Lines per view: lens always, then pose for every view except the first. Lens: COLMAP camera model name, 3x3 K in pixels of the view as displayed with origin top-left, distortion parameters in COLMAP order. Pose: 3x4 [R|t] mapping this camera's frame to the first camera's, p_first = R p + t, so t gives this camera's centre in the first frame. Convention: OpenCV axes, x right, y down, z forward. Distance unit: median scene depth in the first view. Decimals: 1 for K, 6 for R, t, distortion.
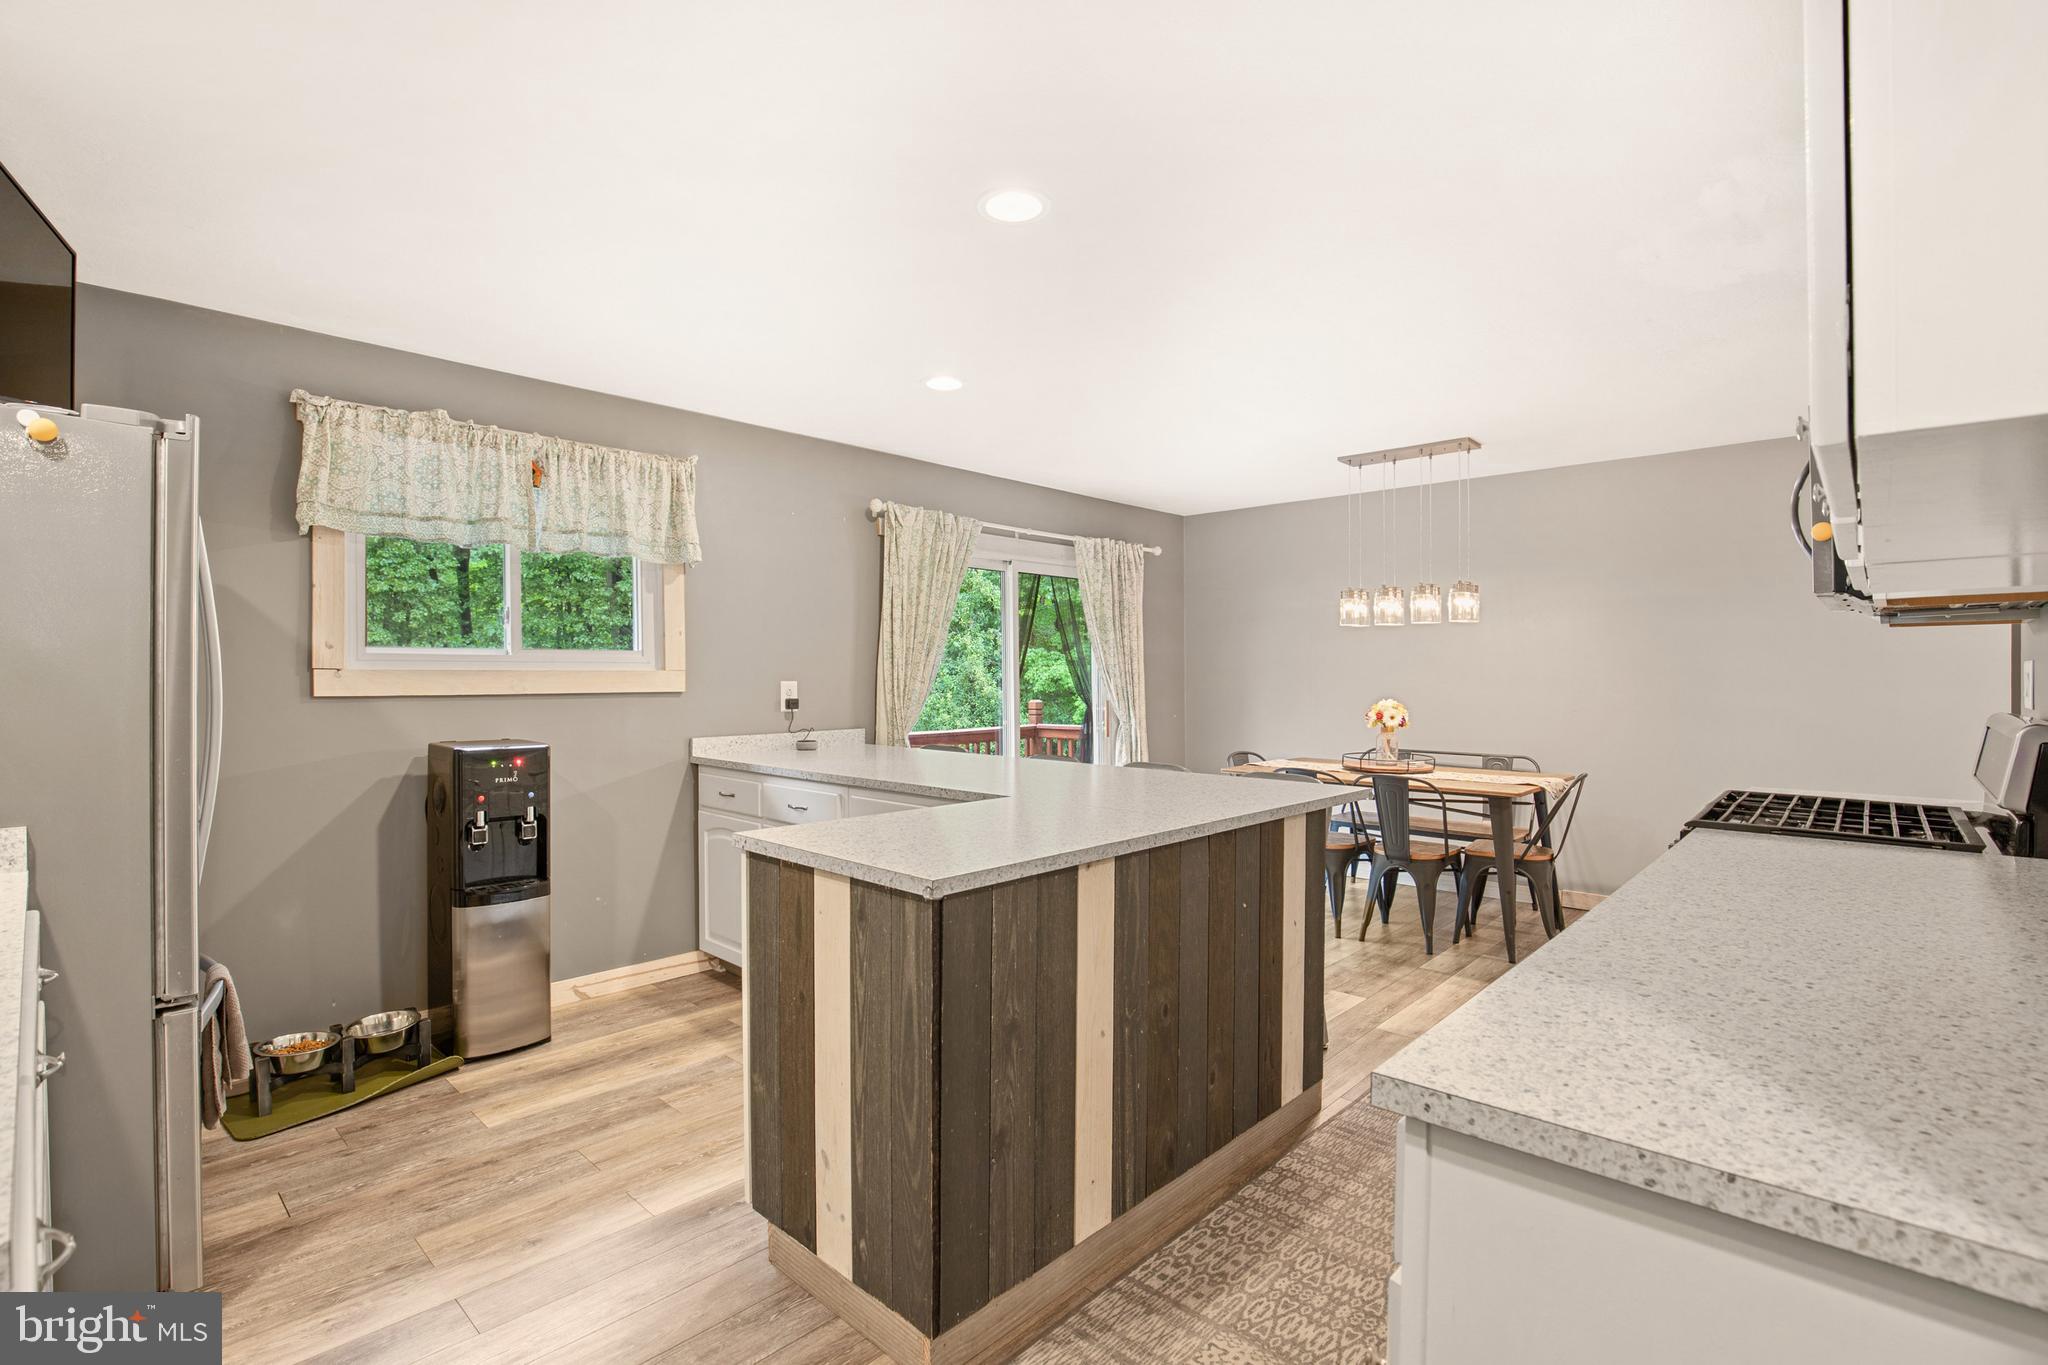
lens RADIAL K [[947.0, 0, 1023.7], [0, 947.0, 687.8], [0, 0, 1]] dist [-0.016973, 0.007432]
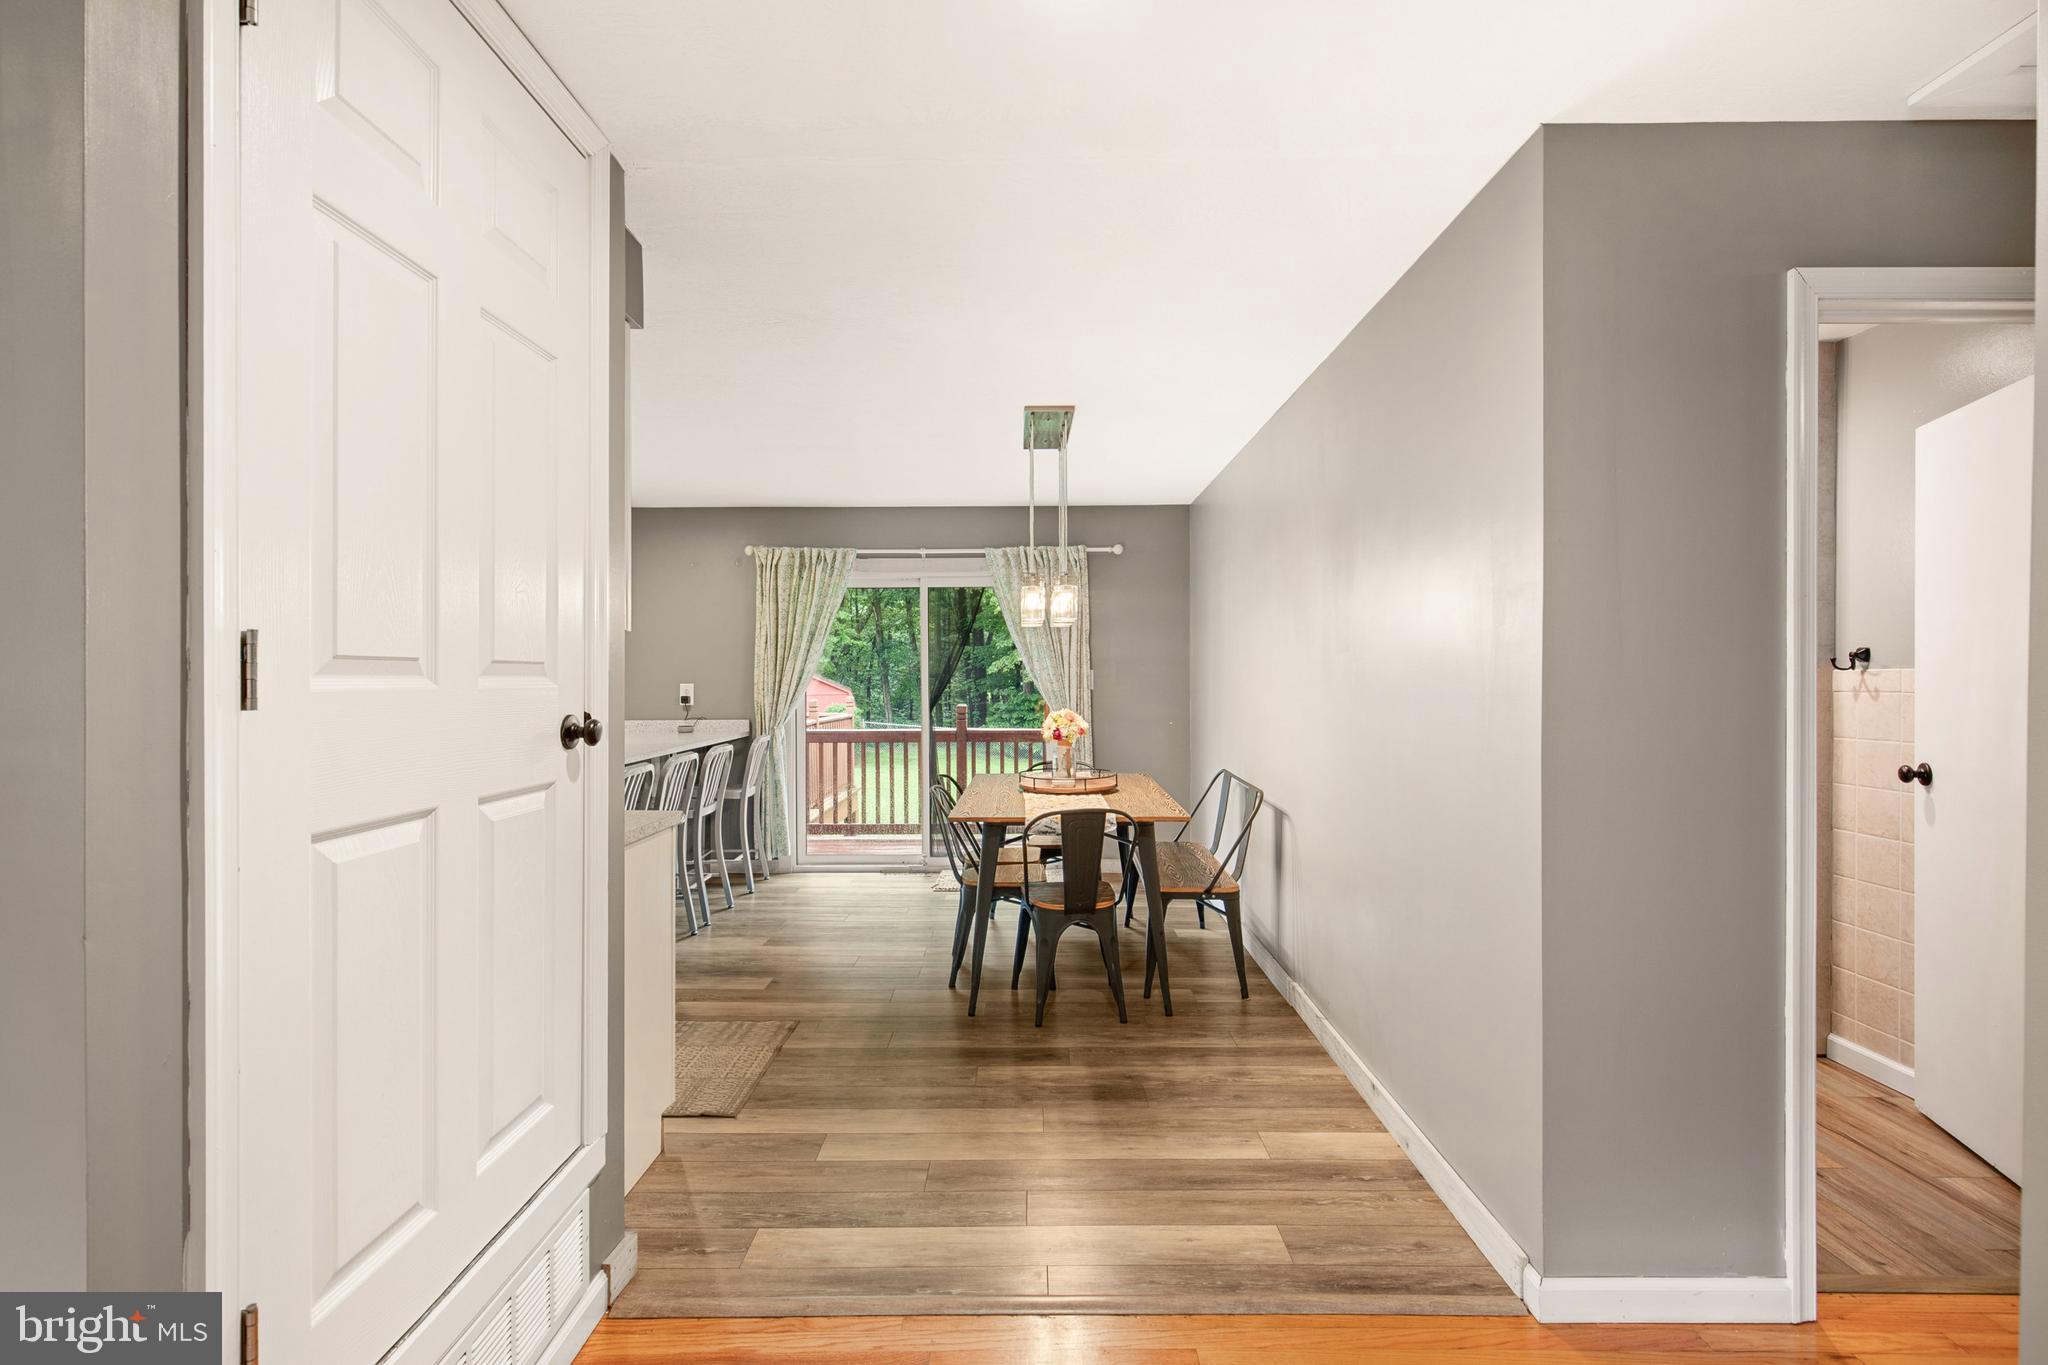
lens RADIAL K [[947.0, 0, 1029.0], [0, 947.0, 683.1], [0, 0, 1]] dist [-0.016973, 0.007432]
pose [[0.684498, 0.003200, -0.729008, 0.991139], [-0.012933, 0.999886, -0.007755, -0.002973], [0.728900, 0.014737, 0.684461, 0.371805]]
